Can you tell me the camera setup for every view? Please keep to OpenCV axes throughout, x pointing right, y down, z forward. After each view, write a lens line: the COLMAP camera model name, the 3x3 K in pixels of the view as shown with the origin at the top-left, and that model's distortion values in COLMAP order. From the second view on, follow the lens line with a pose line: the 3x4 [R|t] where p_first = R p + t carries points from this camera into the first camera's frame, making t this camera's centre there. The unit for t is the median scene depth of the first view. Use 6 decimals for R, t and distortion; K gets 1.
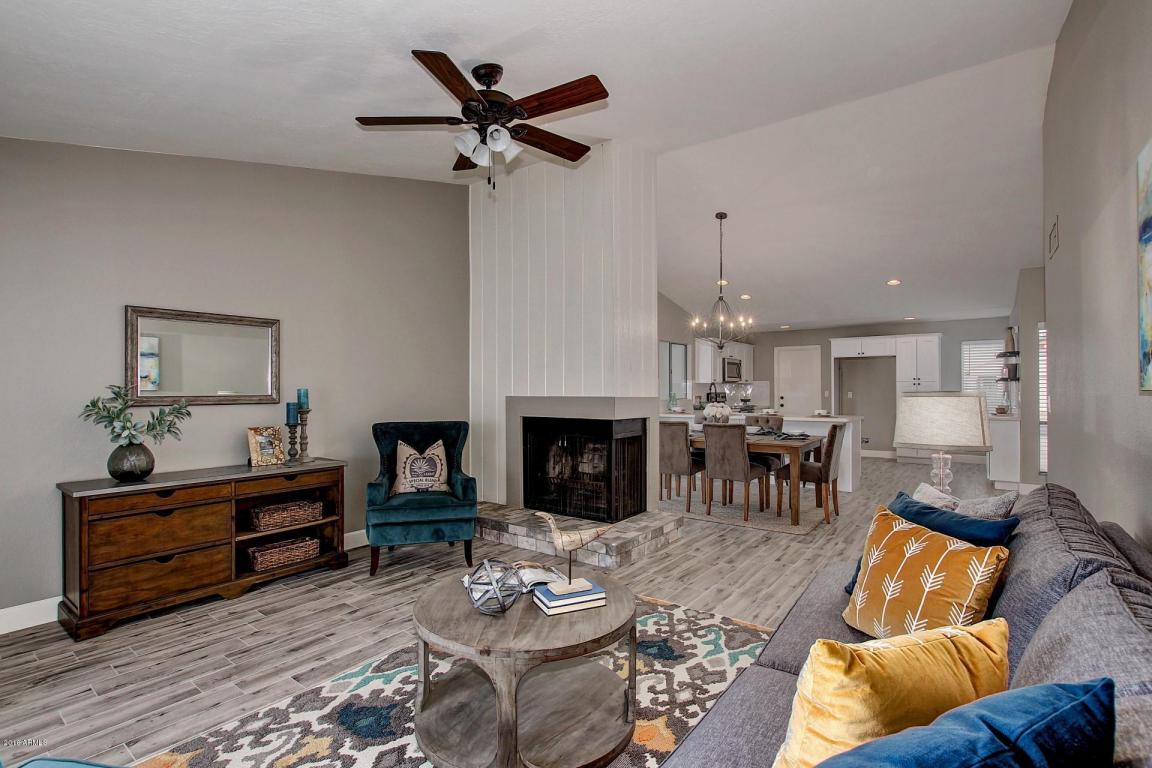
lens RADIAL K [[537.9, 0, 570.7], [0, 537.9, 389.2], [0, 0, 1]] dist [-0.026597, 0.000250]
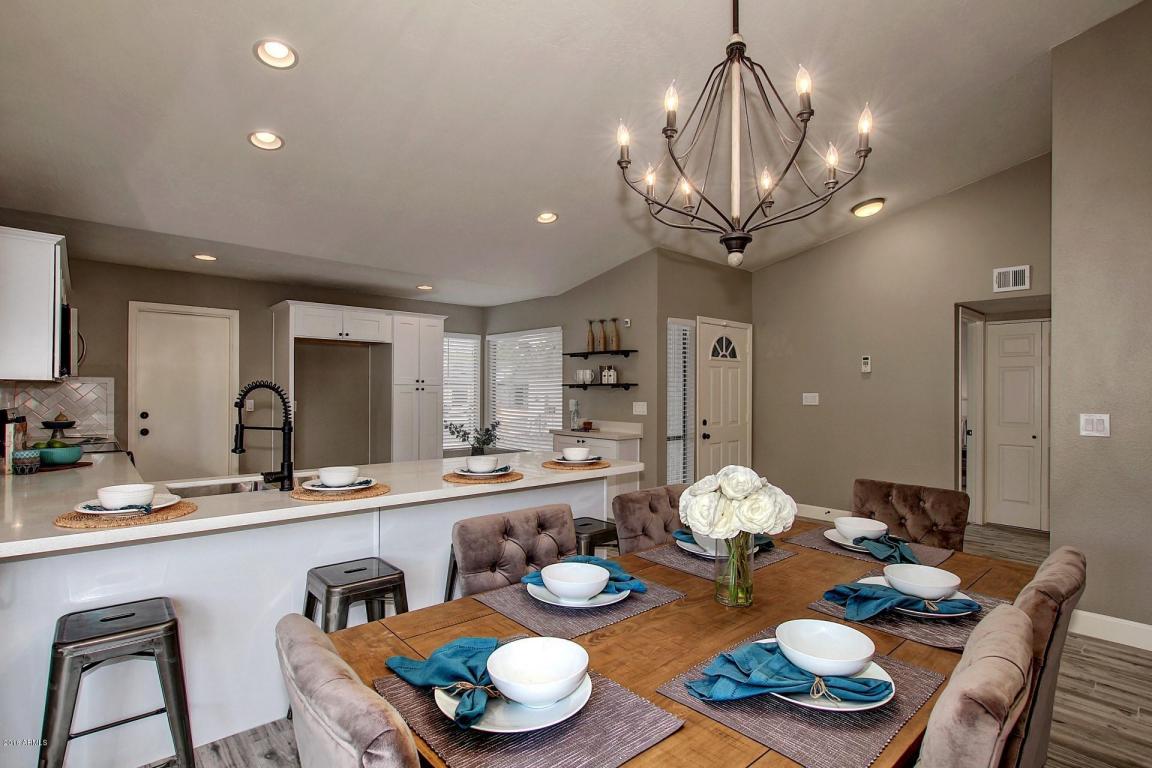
lens RADIAL K [[558.6, 0, 568.4], [0, 558.6, 387.4], [0, 0, 1]] dist [-0.027950, 0.000293]
pose [[0.194026, 0.010487, 0.980940, 0.021081], [-0.004587, 0.999942, -0.009783, -0.014128], [-0.980986, -0.002601, 0.194063, 1.680833]]
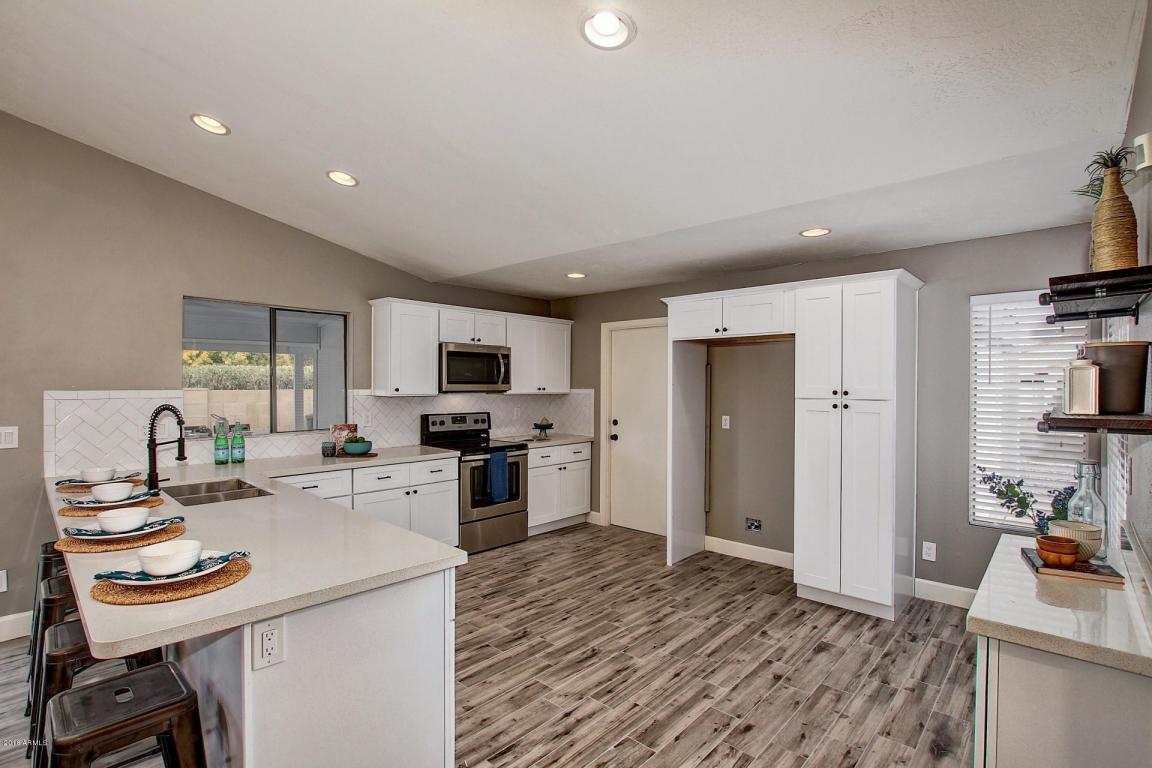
lens RADIAL K [[542.7, 0, 568.9], [0, 542.7, 386.4], [0, 0, 1]] dist [-0.025268, 0.000123]
pose [[0.994860, 0.006782, -0.101037, 1.211797], [-0.006524, 0.999975, 0.002883, -0.058020], [0.101054, -0.002209, 0.994878, 1.454302]]
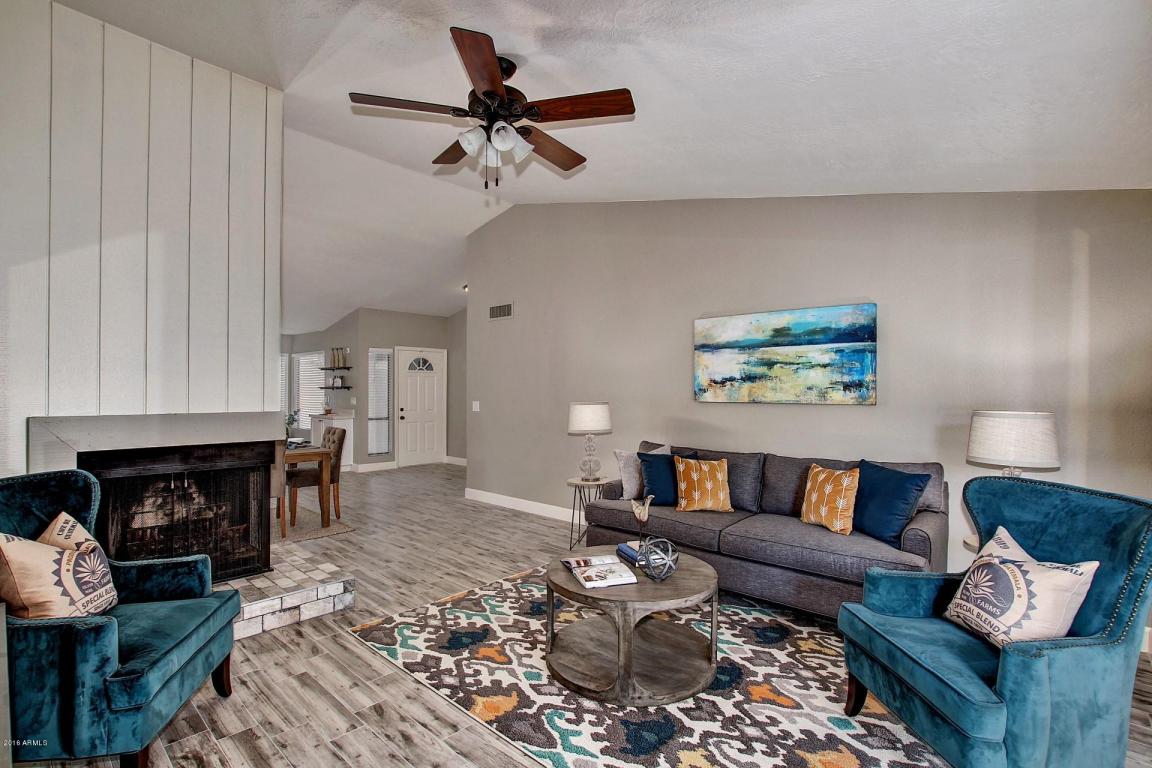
lens RADIAL K [[537.9, 0, 559.4], [0, 537.9, 386.3], [0, 0, 1]] dist [-0.027156, 0.000083]
pose [[0.105095, 0.010503, 0.994407, -0.800389], [-0.003617, 0.999942, -0.010180, -0.018998], [-0.994456, -0.002527, 0.105127, 0.598233]]
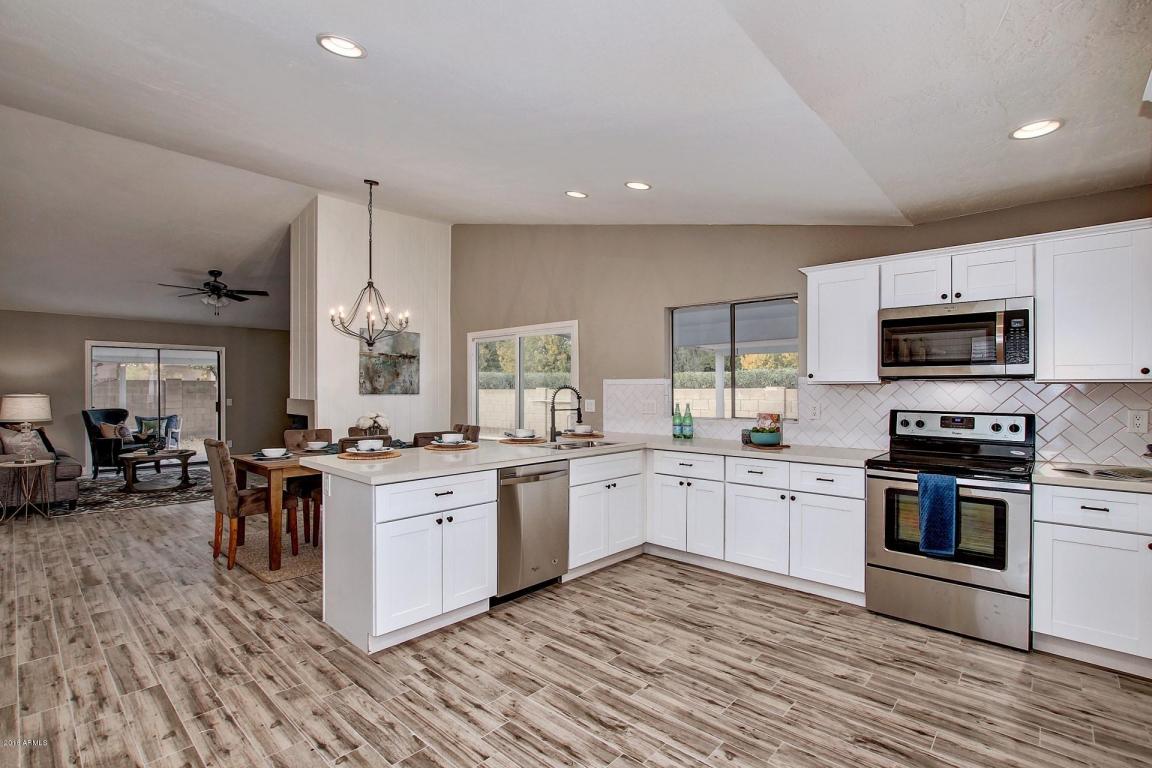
lens RADIAL K [[537.9, 0, 570.7], [0, 537.9, 389.2], [0, 0, 1]] dist [-0.026597, 0.000250]
pose [[-0.095649, 0.003552, -0.995409, 1.743695], [-0.003006, 0.999988, 0.003857, -0.021569], [0.995411, 0.003361, -0.095637, 2.270582]]
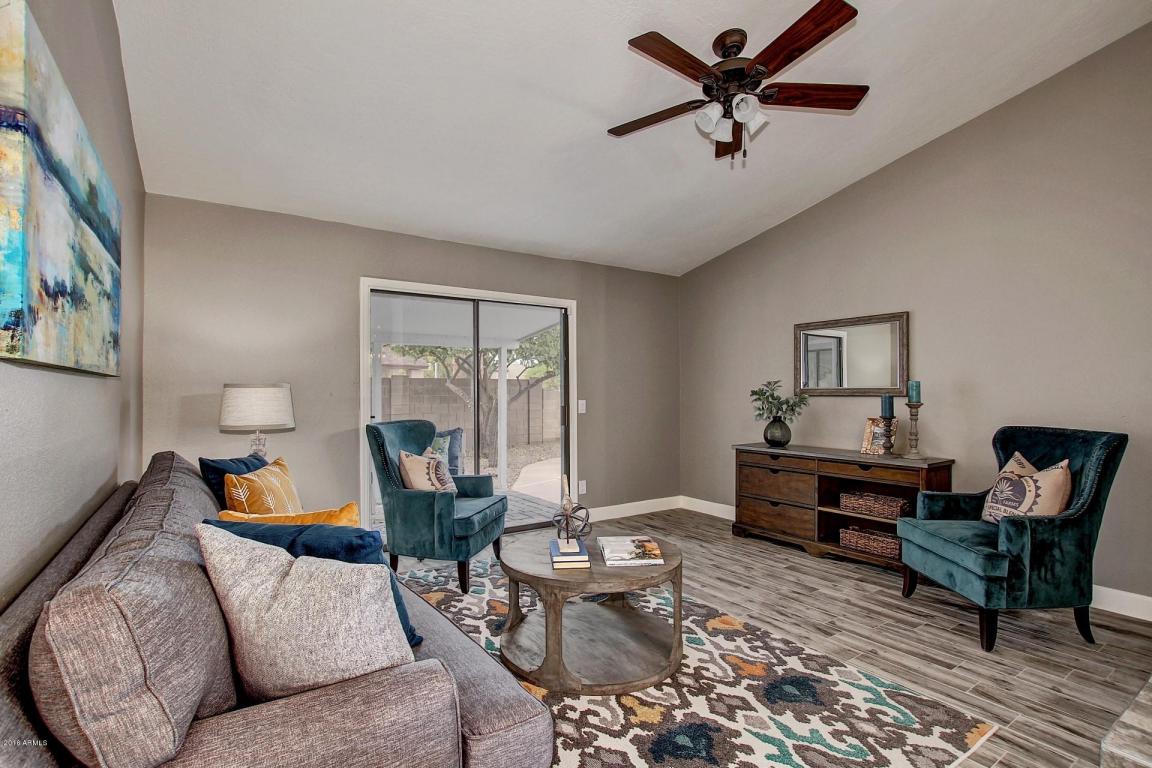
lens RADIAL K [[542.7, 0, 568.9], [0, 542.7, 386.4], [0, 0, 1]] dist [-0.025268, 0.000123]
pose [[-0.321256, -0.009064, -0.946949, 0.629270], [0.000031, 0.999954, -0.009582, 0.019070], [0.946992, -0.003107, -0.321241, 0.777223]]
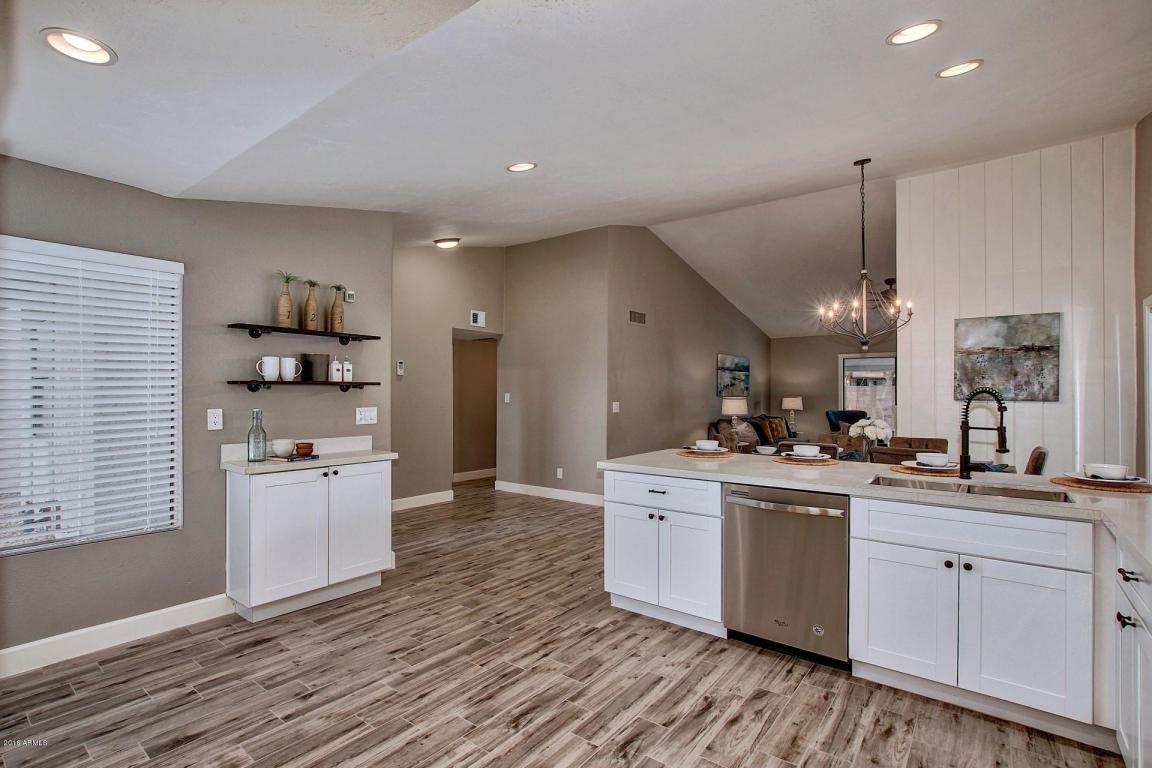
lens RADIAL K [[546.2, 0, 565.5], [0, 546.2, 390.0], [0, 0, 1]] dist [-0.020960, 0.000451]
pose [[-0.999785, 0.001220, 0.020721, 1.102772], [0.001172, 0.999997, -0.002328, -0.021303], [-0.020724, -0.002303, -0.999783, 2.862901]]
